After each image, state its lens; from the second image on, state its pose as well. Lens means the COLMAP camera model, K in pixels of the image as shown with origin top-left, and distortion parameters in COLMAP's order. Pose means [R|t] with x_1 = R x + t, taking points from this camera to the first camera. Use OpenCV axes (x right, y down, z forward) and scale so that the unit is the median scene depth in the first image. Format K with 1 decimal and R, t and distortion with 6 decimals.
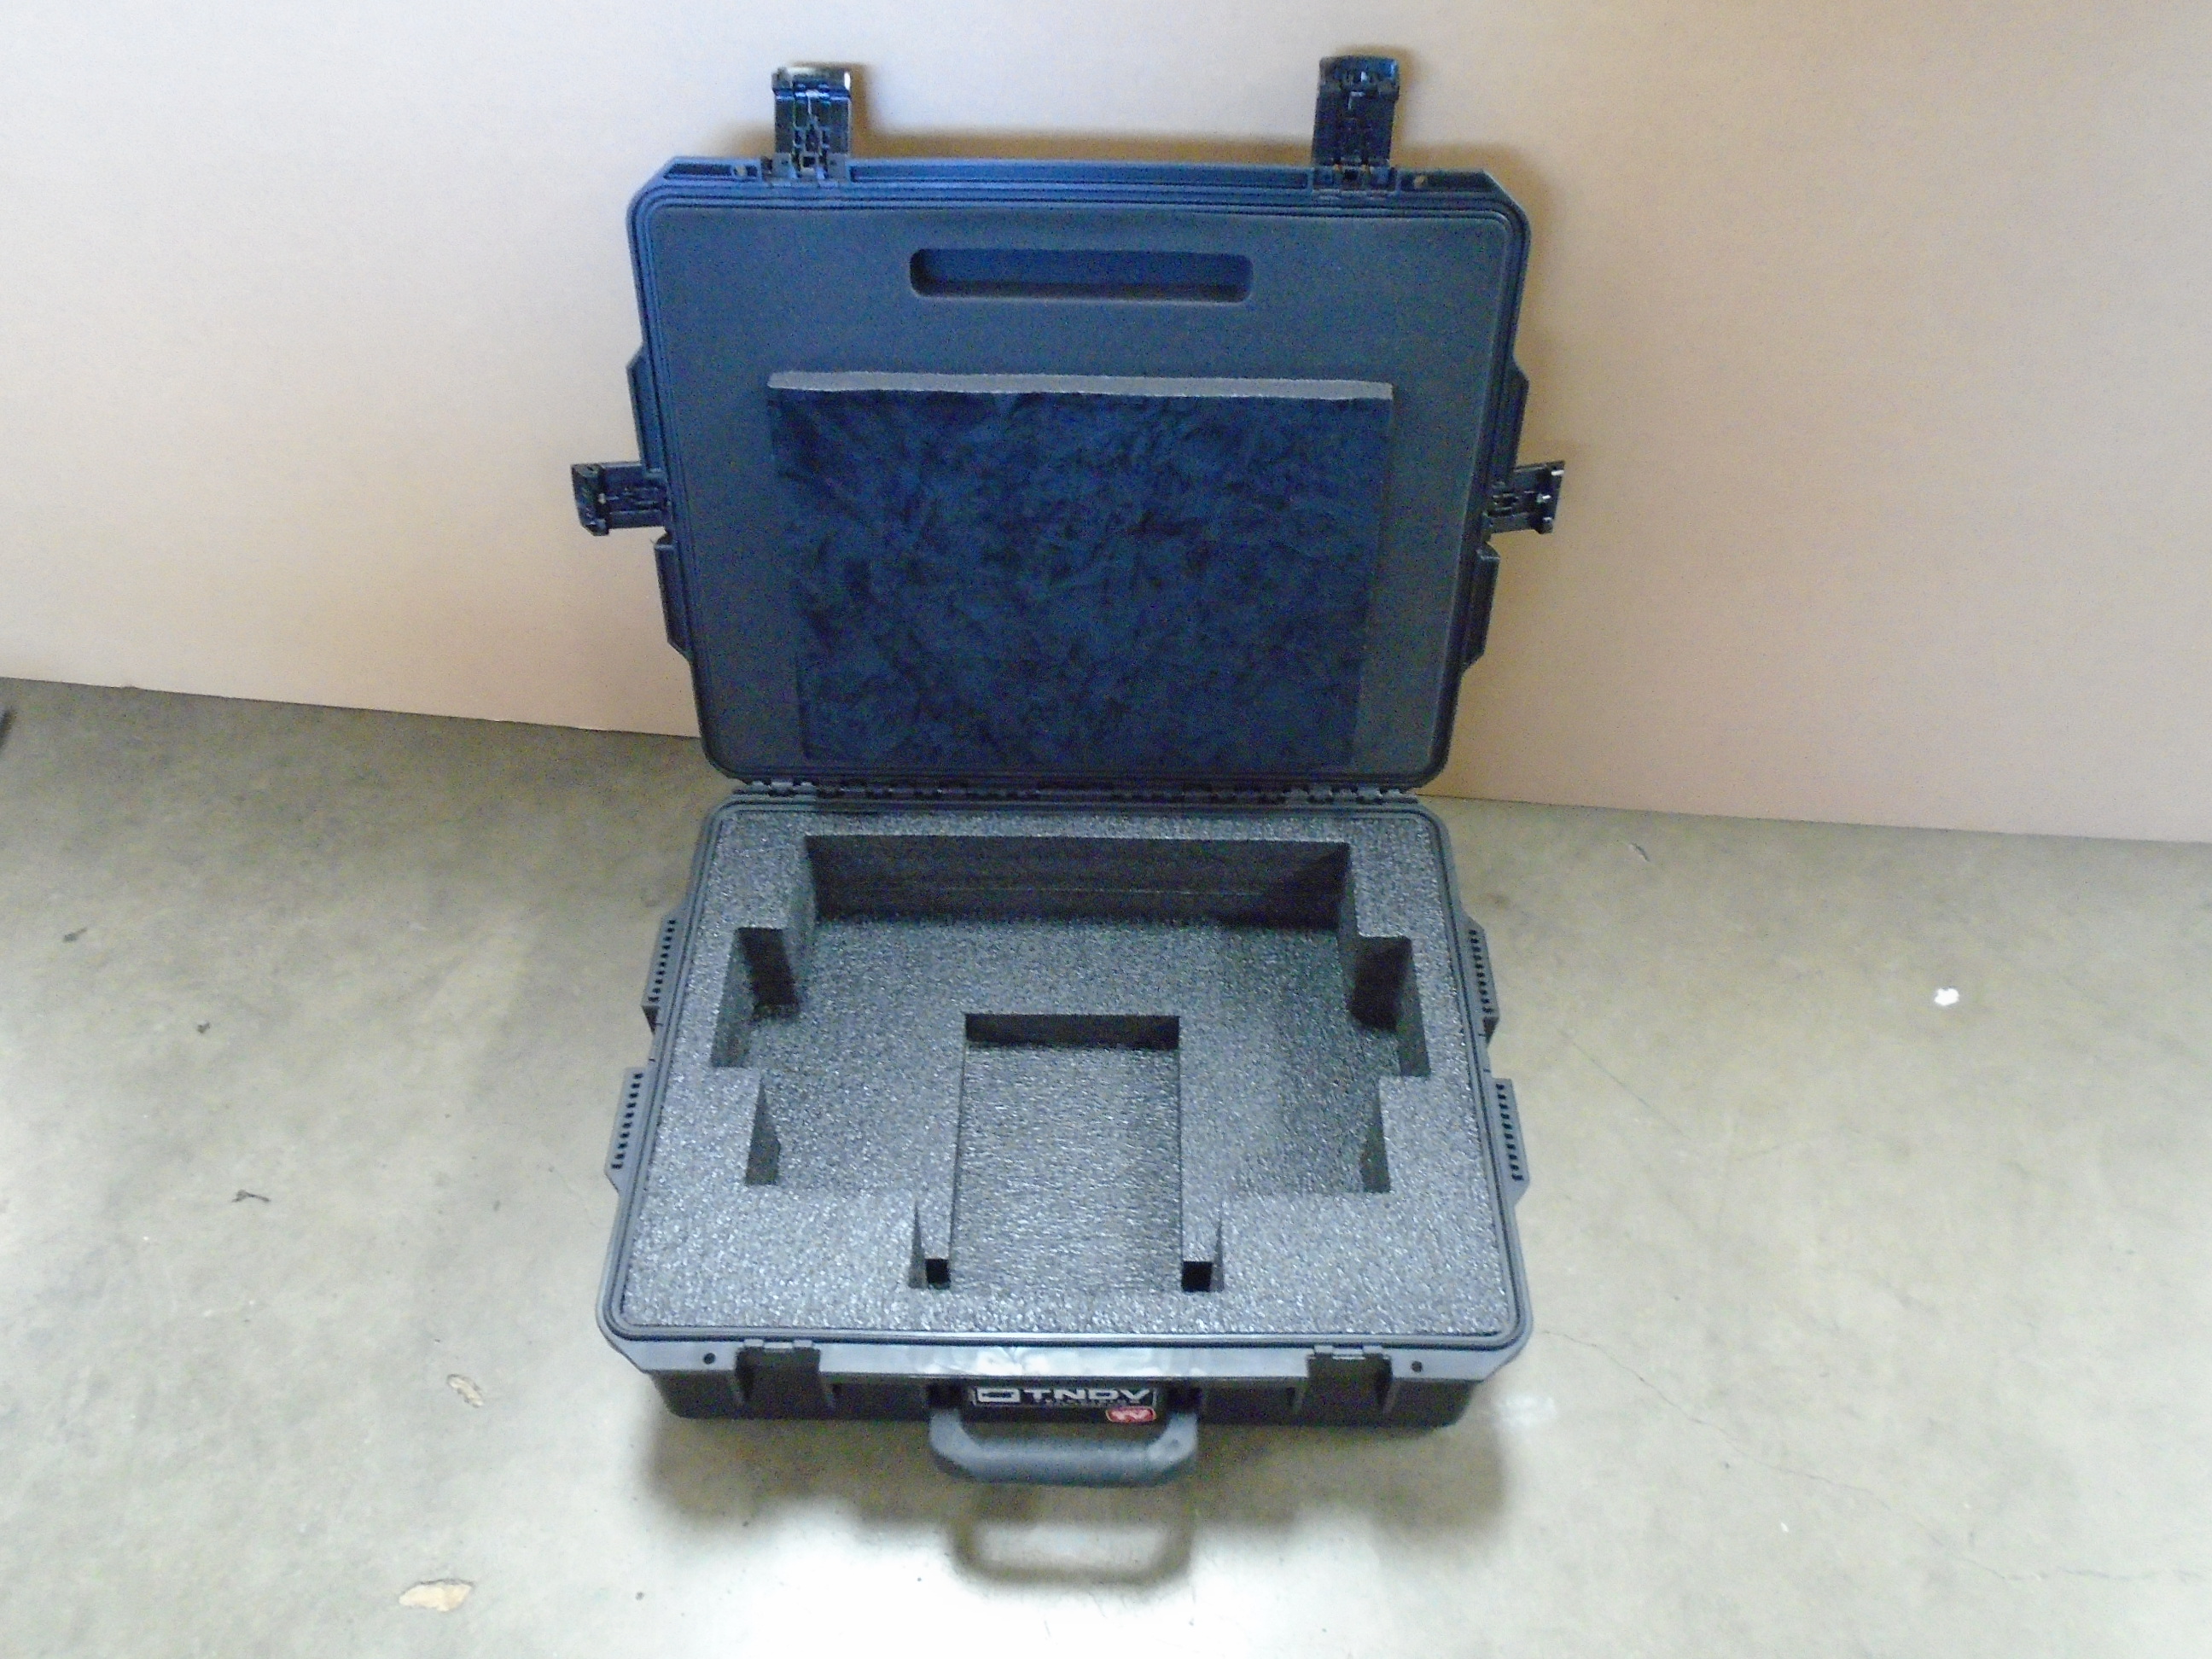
lens RADIAL K [[1722.1, 0, 1099.4], [0, 1722.1, 834.3], [0, 0, 1]] dist [-0.006093, 0.000383]
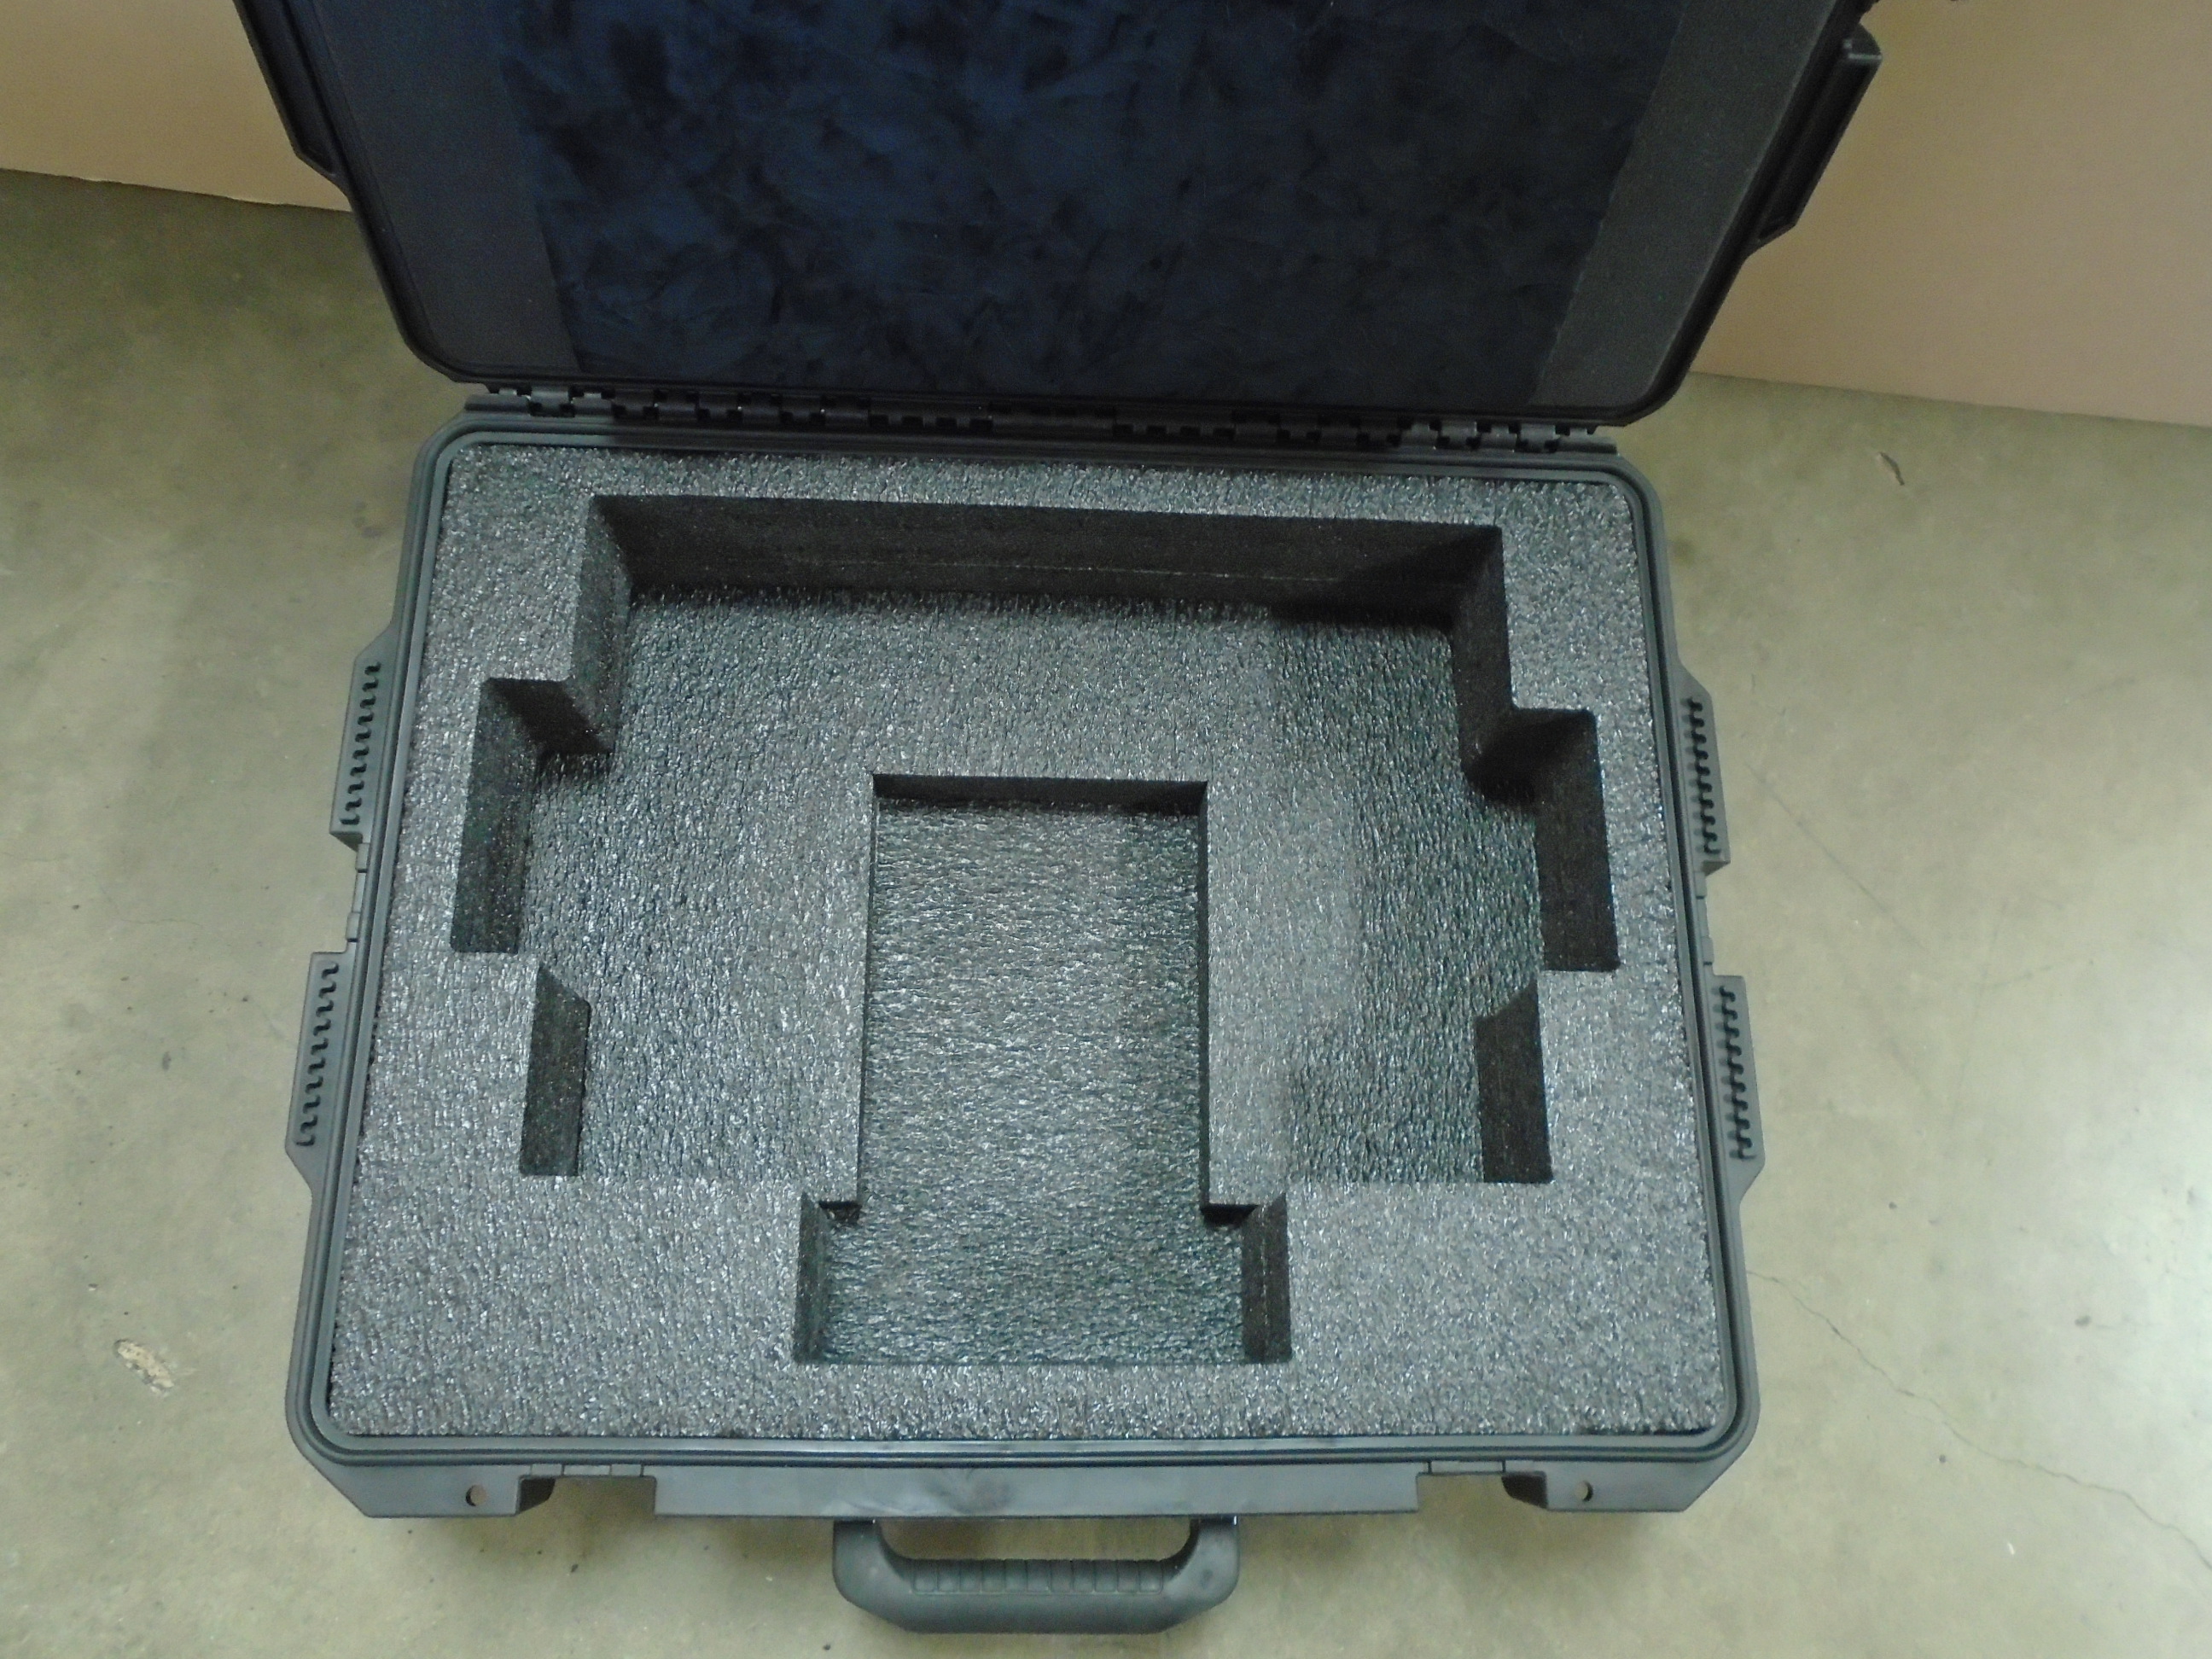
lens RADIAL K [[1722.1, 0, 1099.4], [0, 1722.1, 834.3], [0, 0, 1]] dist [-0.006093, 0.000383]
pose [[0.998477, 0.011254, 0.054013, -0.029659], [-0.032258, 0.913287, 0.406037, -0.143183], [-0.044760, -0.407161, 0.912259, 0.419327]]
